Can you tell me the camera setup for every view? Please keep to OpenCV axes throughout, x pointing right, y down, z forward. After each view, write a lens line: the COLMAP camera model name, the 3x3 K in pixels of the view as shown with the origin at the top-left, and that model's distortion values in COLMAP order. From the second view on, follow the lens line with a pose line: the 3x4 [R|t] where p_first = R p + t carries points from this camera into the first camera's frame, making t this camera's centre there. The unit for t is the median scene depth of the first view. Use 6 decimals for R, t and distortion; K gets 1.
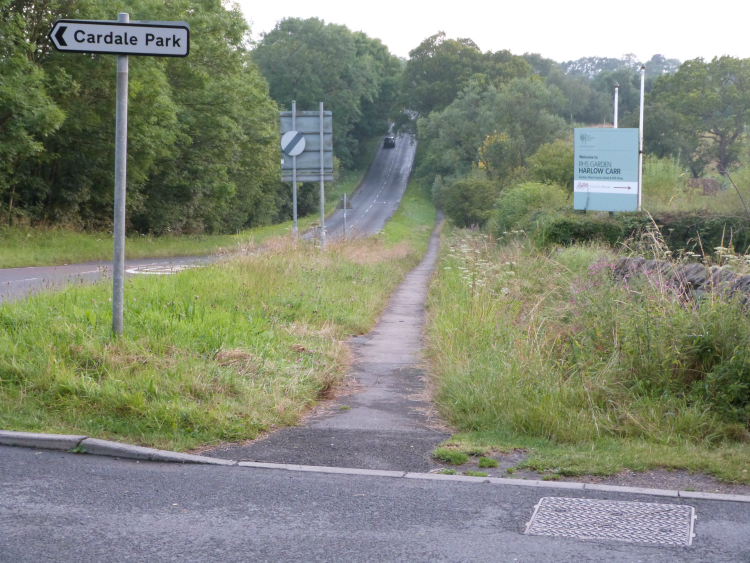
lens RADIAL K [[1509.4, 0, 375.0], [0, 1509.4, 281.4], [0, 0, 1]] dist [0.077432, 0.000000]
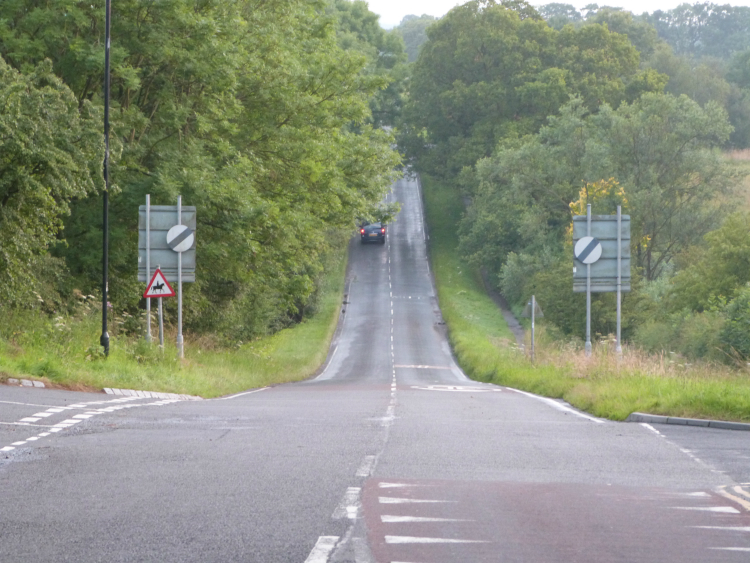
lens RADIAL K [[3190.8, 0, 375.0], [0, 3190.8, 281.7], [0, 0, 1]] dist [-0.093290, 0.000000]
pose [[0.998885, -0.000636, 0.047210, -0.272694], [0.003183, 0.998542, -0.053881, 0.030916], [-0.047106, 0.053972, 0.997431, -0.911483]]
